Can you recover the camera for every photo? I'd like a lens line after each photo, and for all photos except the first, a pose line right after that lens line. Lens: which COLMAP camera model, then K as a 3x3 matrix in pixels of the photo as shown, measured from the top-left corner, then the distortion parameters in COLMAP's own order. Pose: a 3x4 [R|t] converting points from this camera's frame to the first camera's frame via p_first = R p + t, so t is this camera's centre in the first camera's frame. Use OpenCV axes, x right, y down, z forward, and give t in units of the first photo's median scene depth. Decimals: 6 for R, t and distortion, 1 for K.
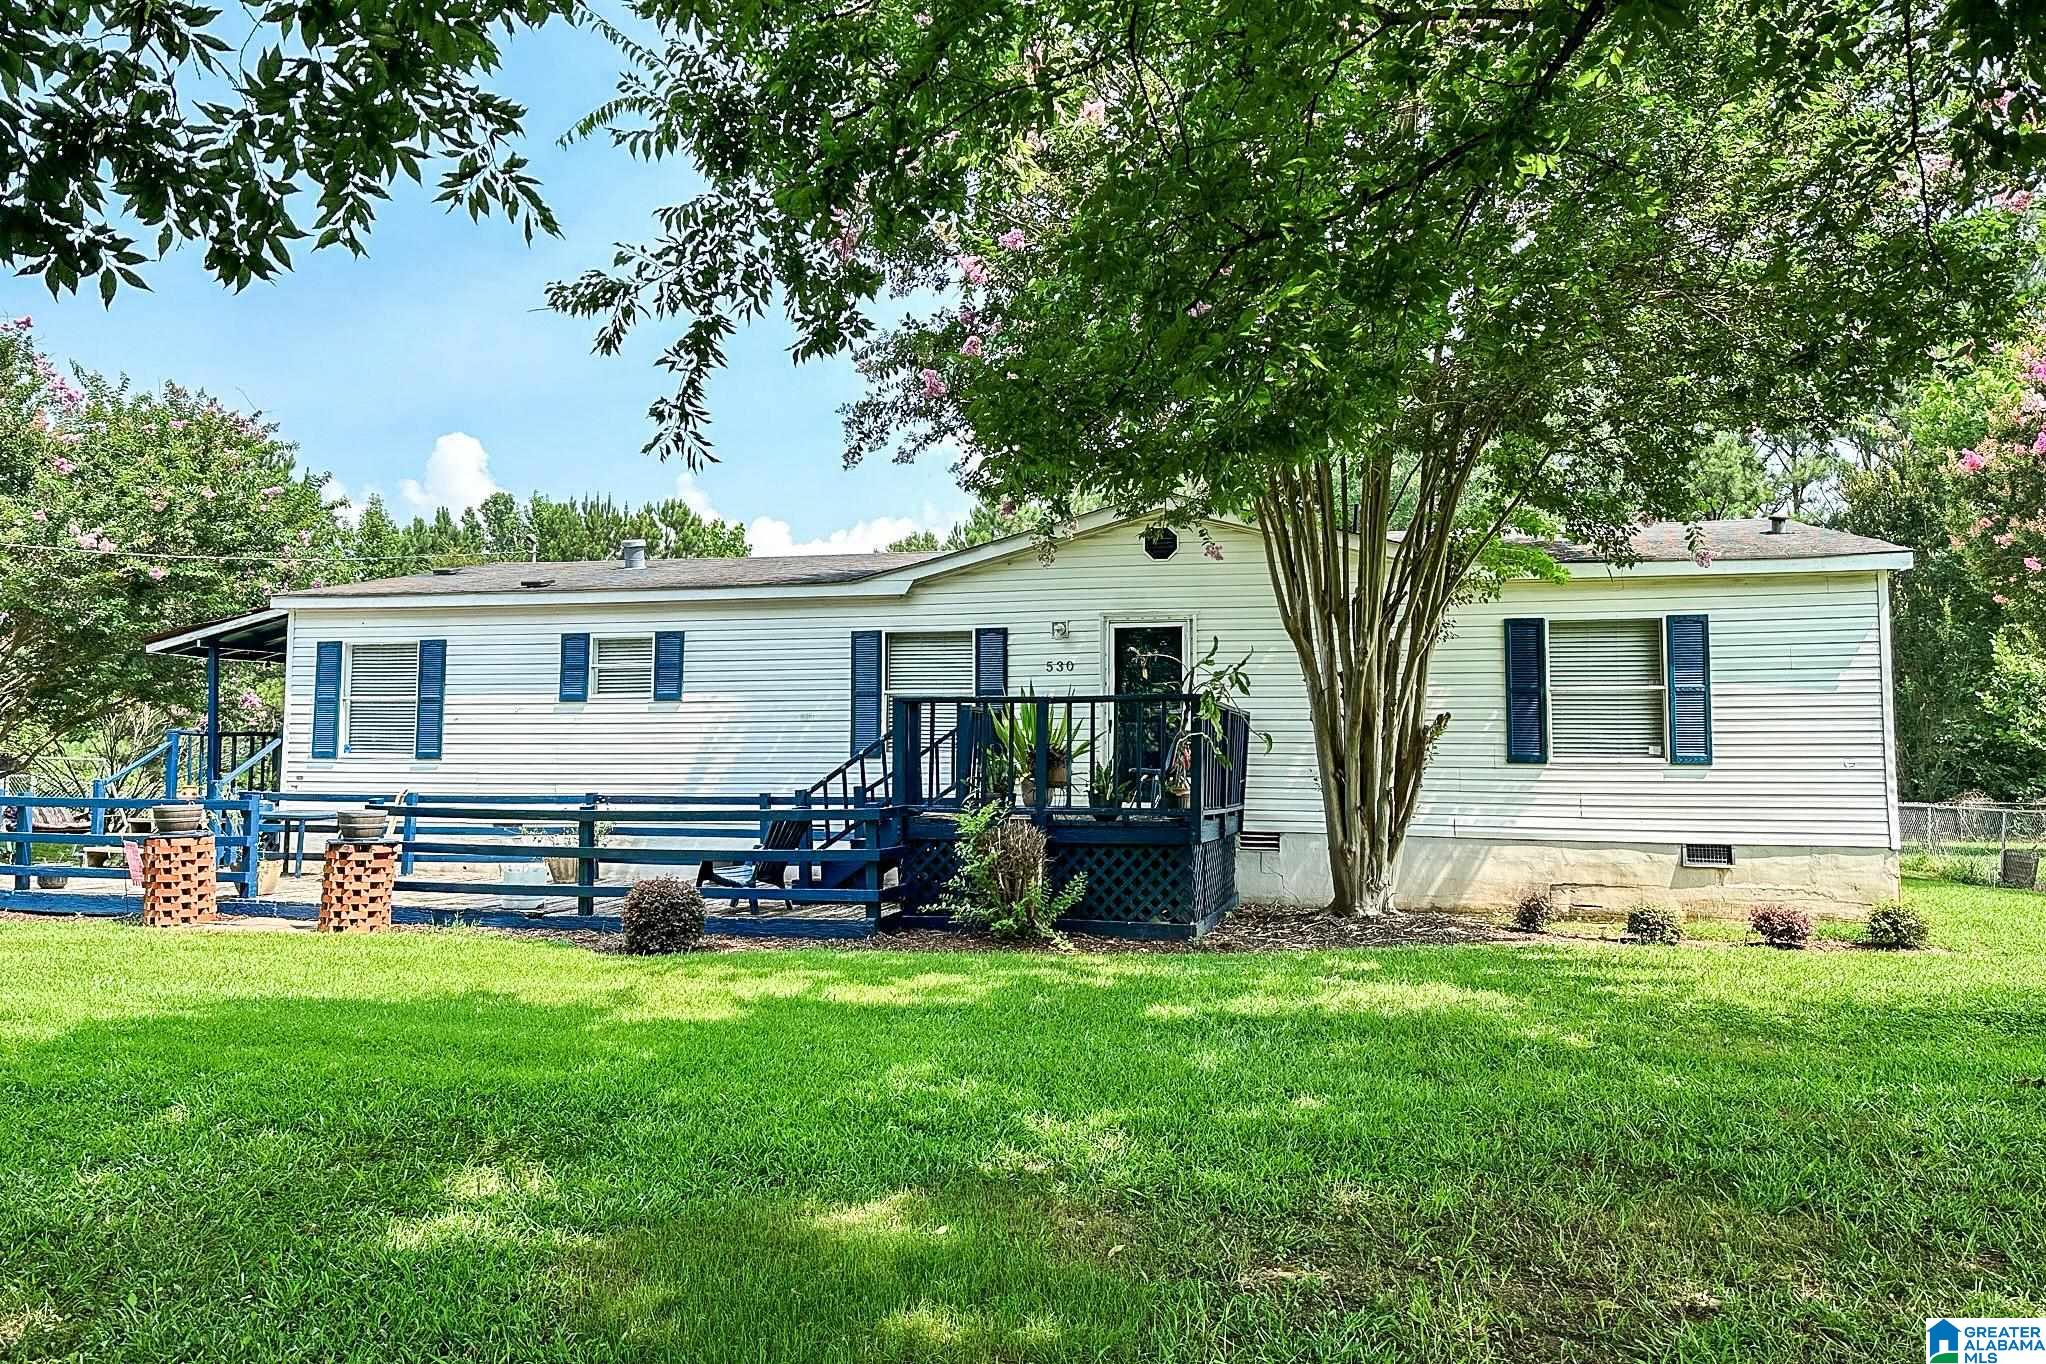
lens RADIAL K [[1477.0, 0, 1020.5], [0, 1477.0, 628.0], [0, 0, 1]] dist [0.059695, -0.092336]
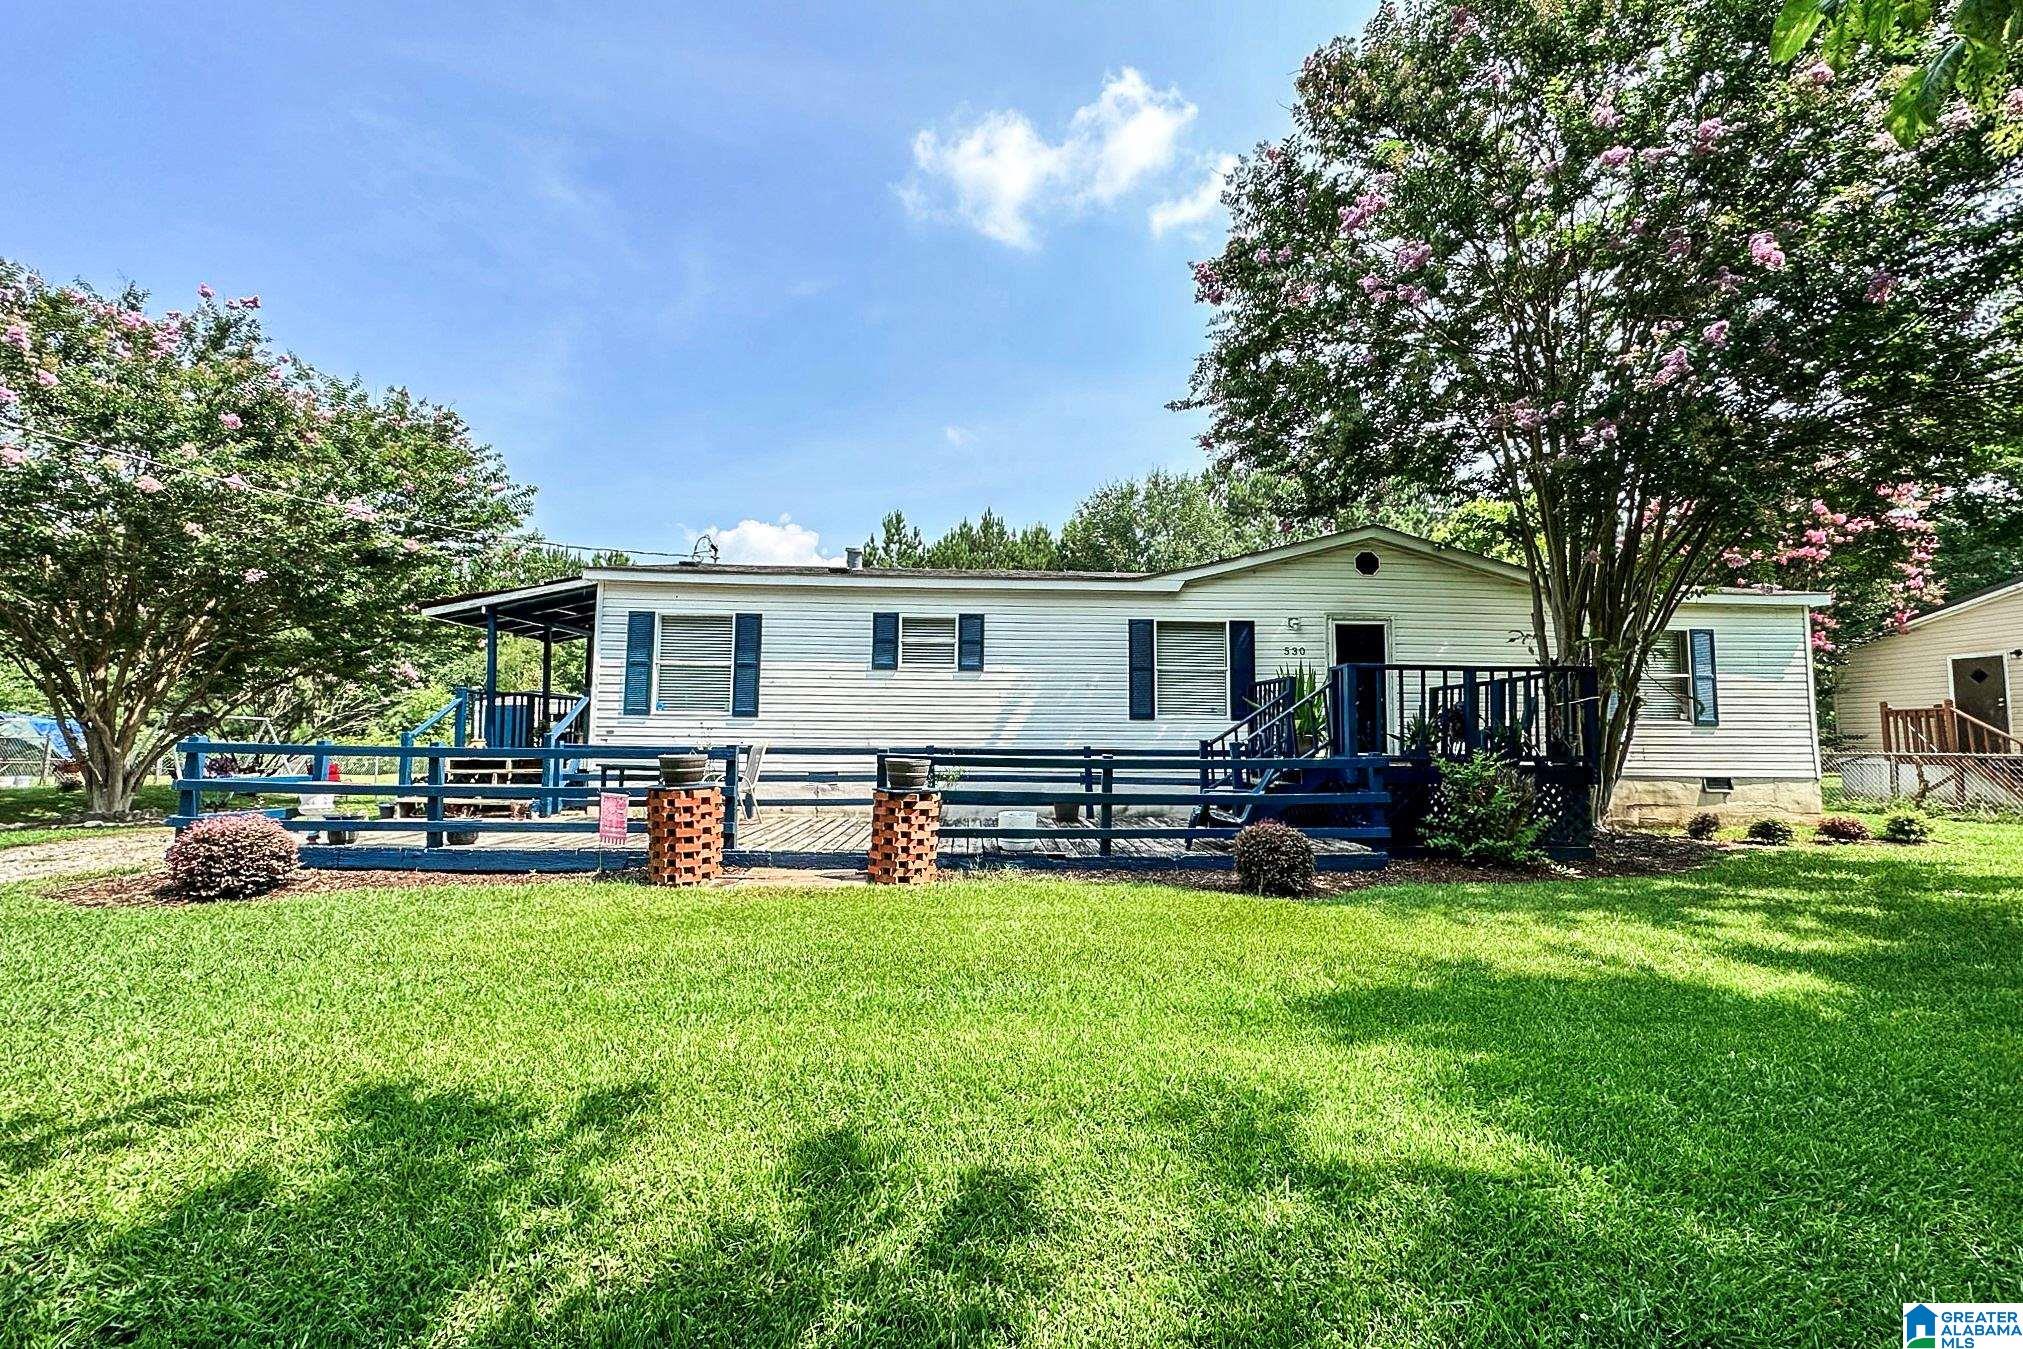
lens RADIAL K [[813.1, 0, 1012.7], [0, 813.1, 697.6], [0, 0, 1]] dist [-0.001362, 0.000034]
pose [[0.952414, 0.018435, 0.304250, -0.410663], [-0.032048, 0.998693, 0.039809, 0.043774], [-0.303119, -0.047665, 0.951760, 0.352220]]
